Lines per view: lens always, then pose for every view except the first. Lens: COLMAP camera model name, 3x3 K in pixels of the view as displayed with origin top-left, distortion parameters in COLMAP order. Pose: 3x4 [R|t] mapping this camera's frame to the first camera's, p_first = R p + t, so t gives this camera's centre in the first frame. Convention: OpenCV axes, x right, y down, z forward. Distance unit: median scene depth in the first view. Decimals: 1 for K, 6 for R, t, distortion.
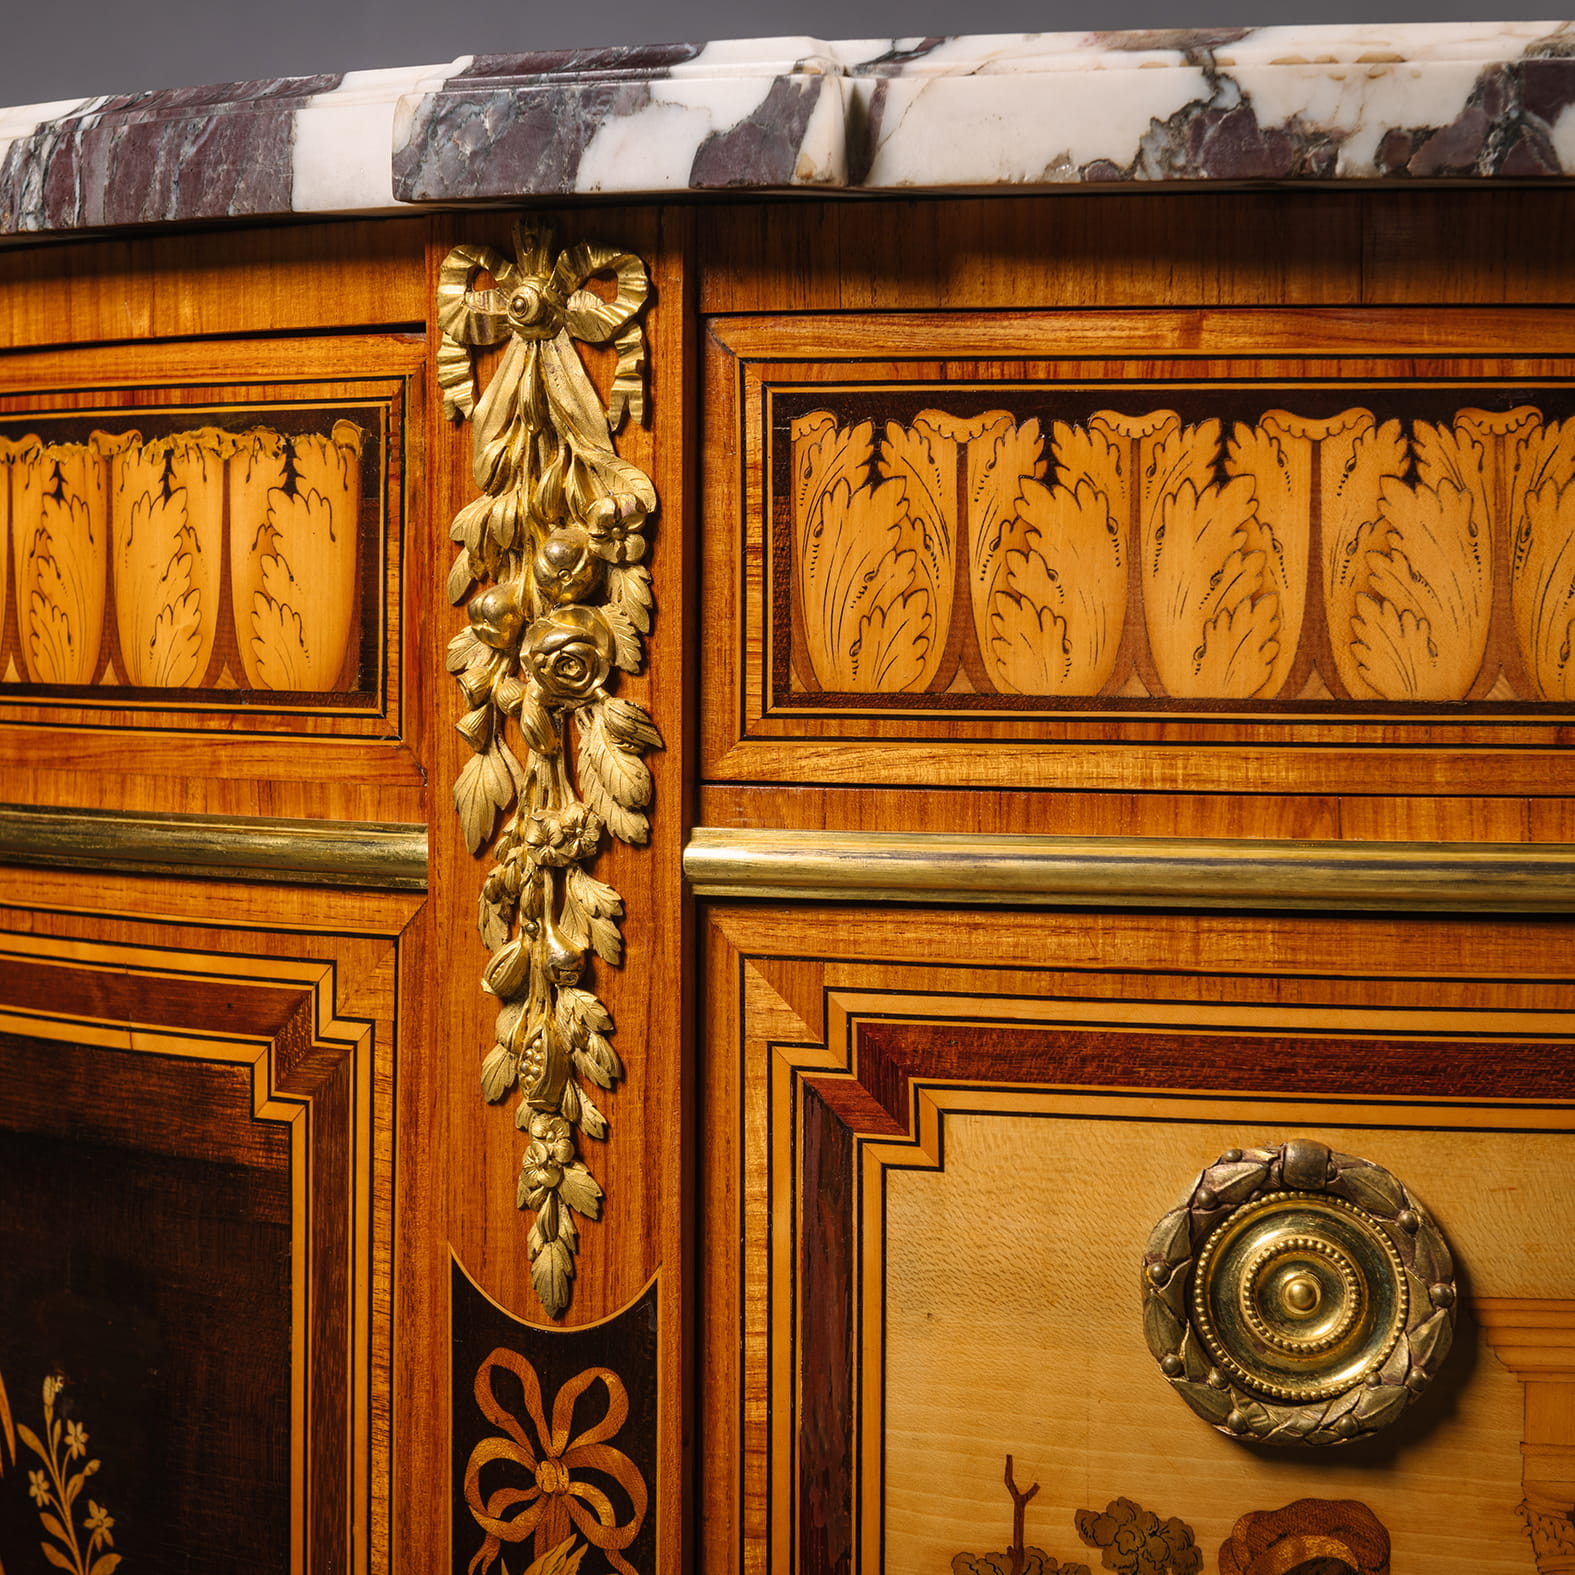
lens RADIAL K [[4243.5, 0, 687.4], [0, 4243.5, 809.2], [0, 0, 1]] dist [0.056170, 0.000000]
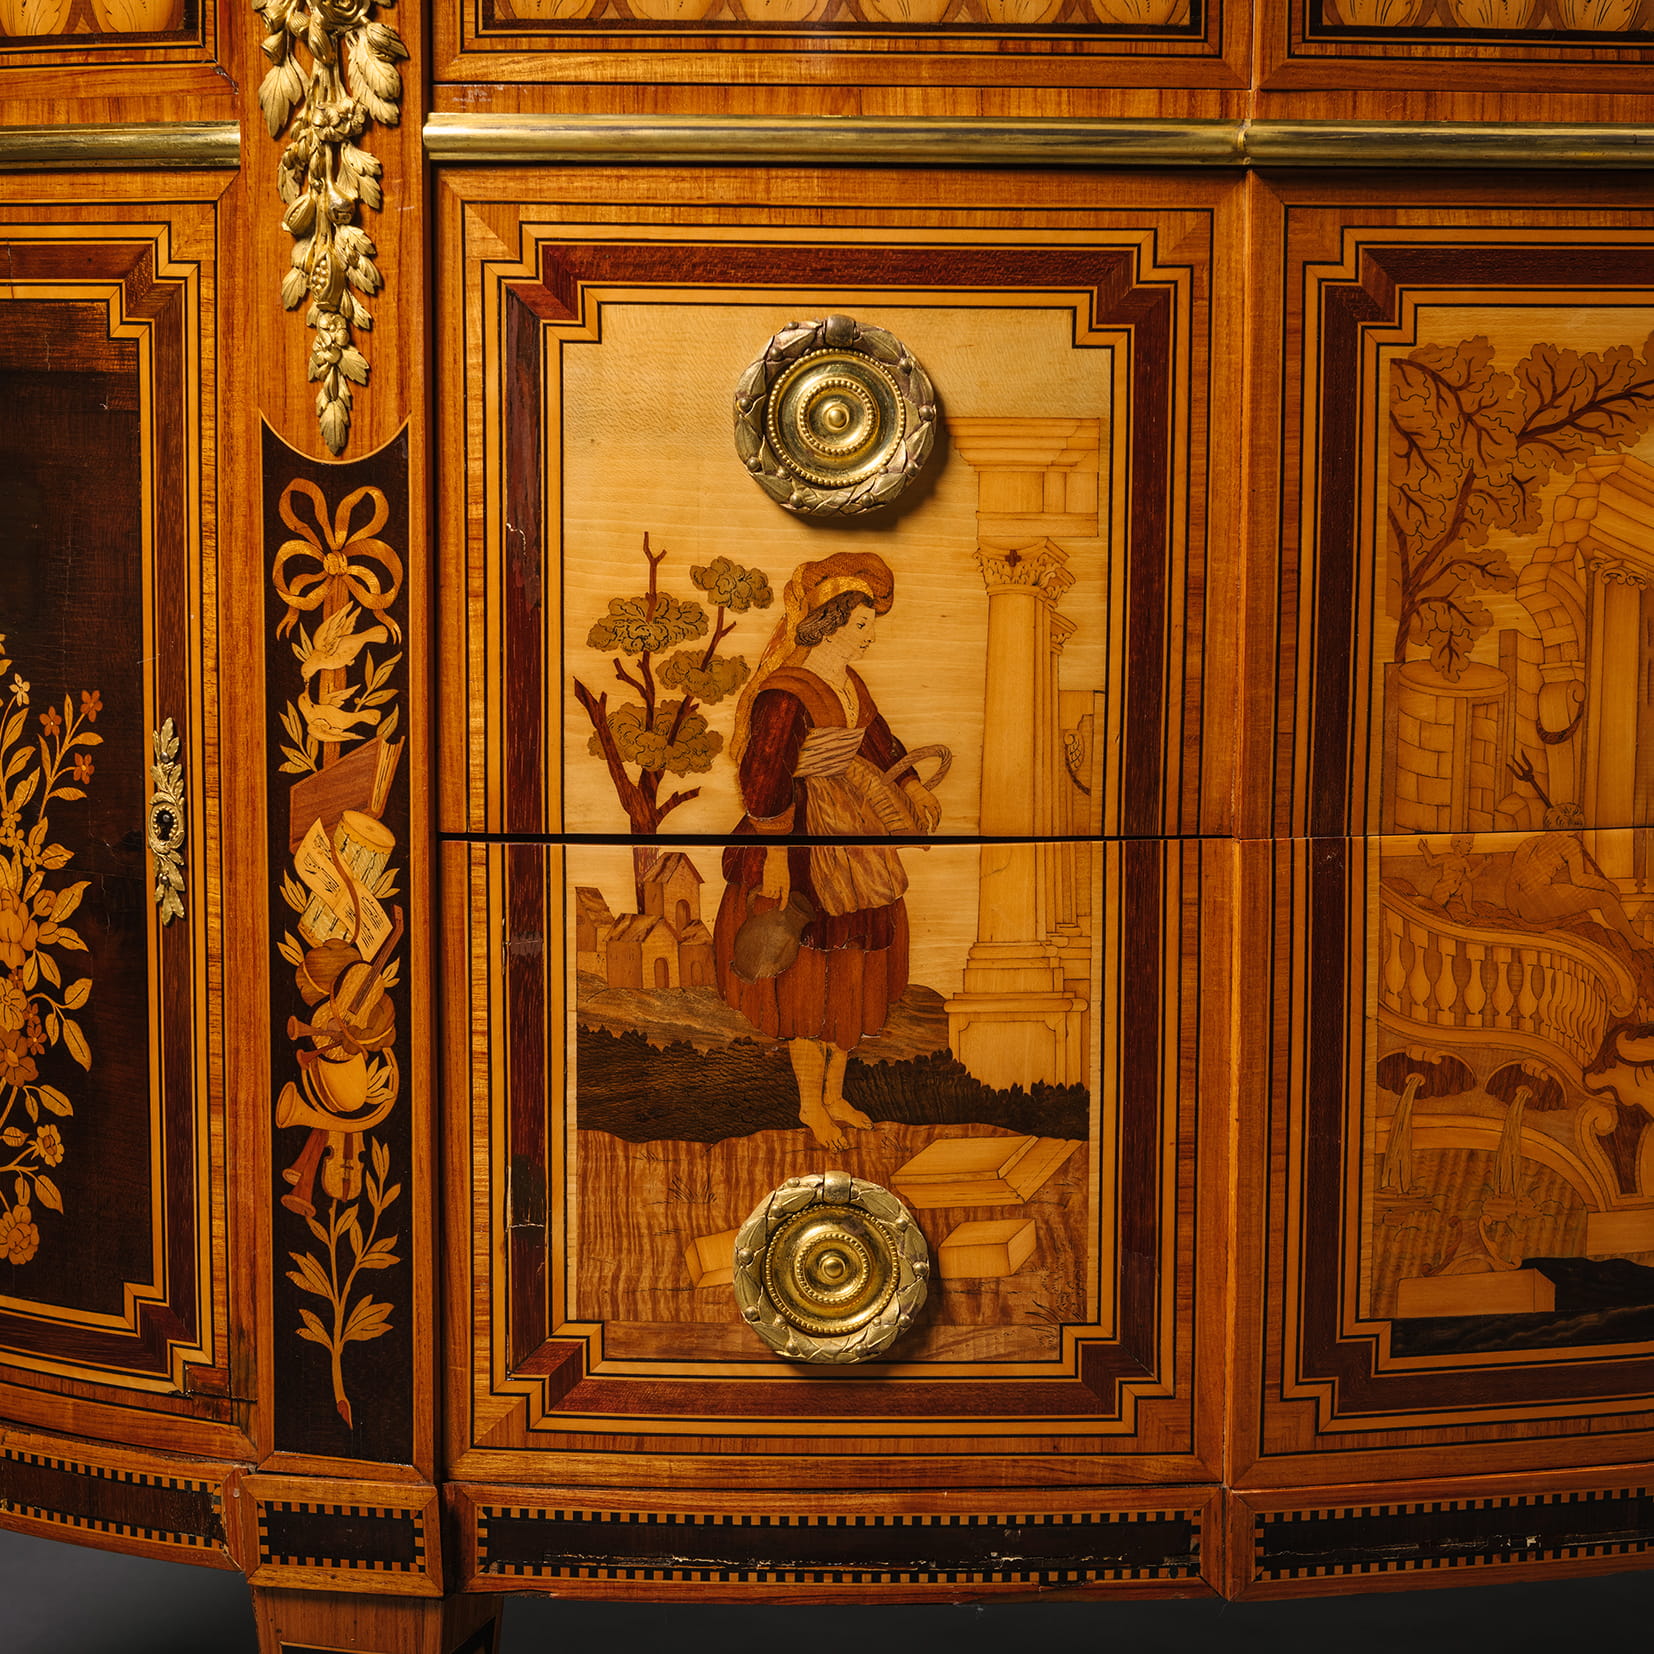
lens RADIAL K [[3973.3, 0, 819.1], [0, 3973.3, 820.0], [0, 0, 1]] dist [0.096208, 0.000000]
pose [[0.986062, -0.017408, 0.165465, -0.098735], [0.005997, 0.997584, 0.069216, 0.154390], [-0.166270, -0.067259, 0.983784, -0.407985]]
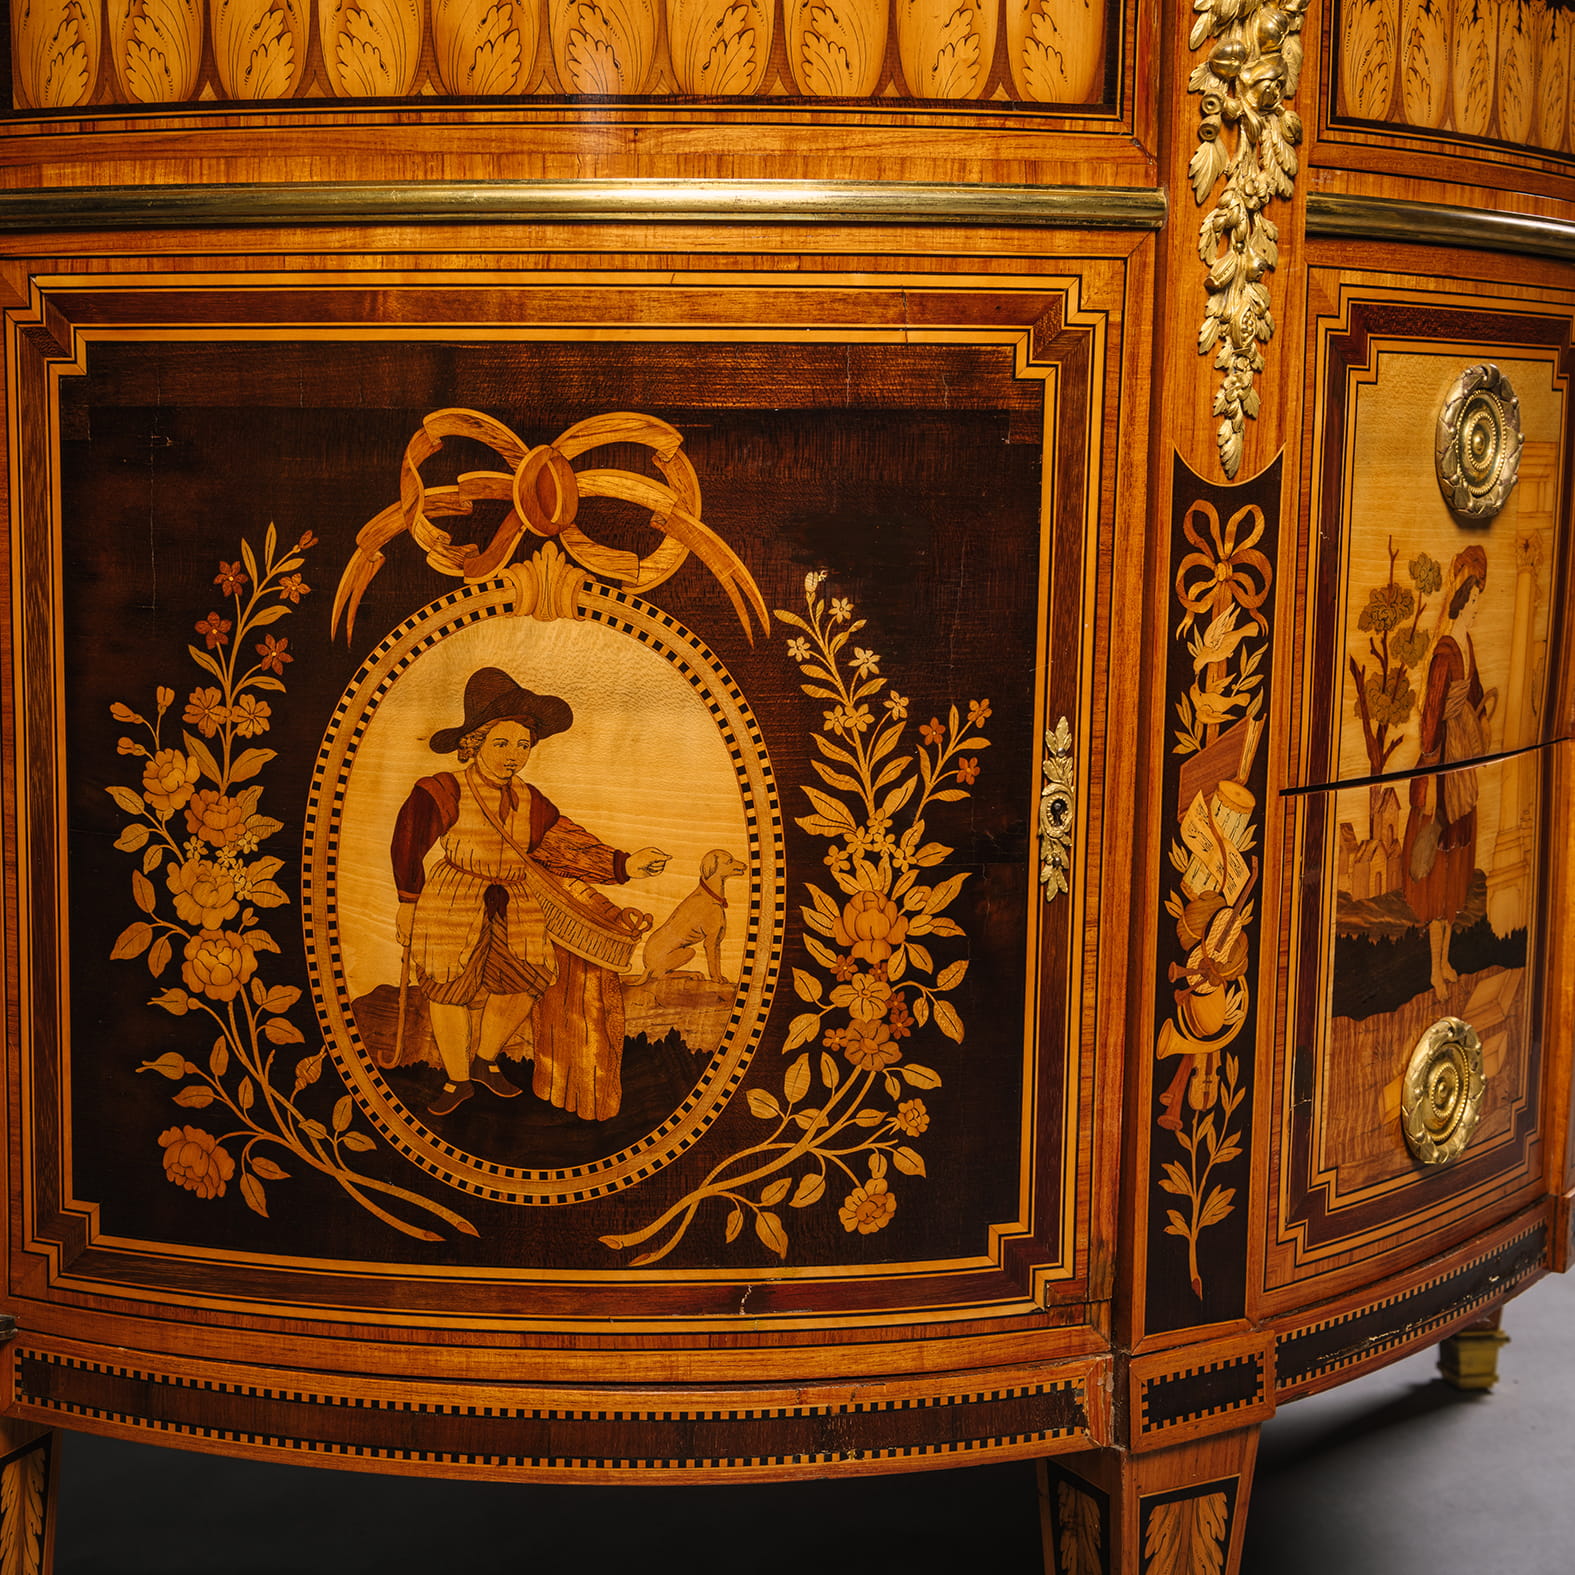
lens RADIAL K [[2691.7, 0, 627.7], [0, 2691.7, 792.8], [0, 0, 1]] dist [0.045180, 0.000000]
pose [[0.557178, -0.110520, 0.823005, -1.110270], [0.042340, 0.993595, 0.104764, 0.123549], [-0.829313, -0.023526, 0.558289, 0.595203]]
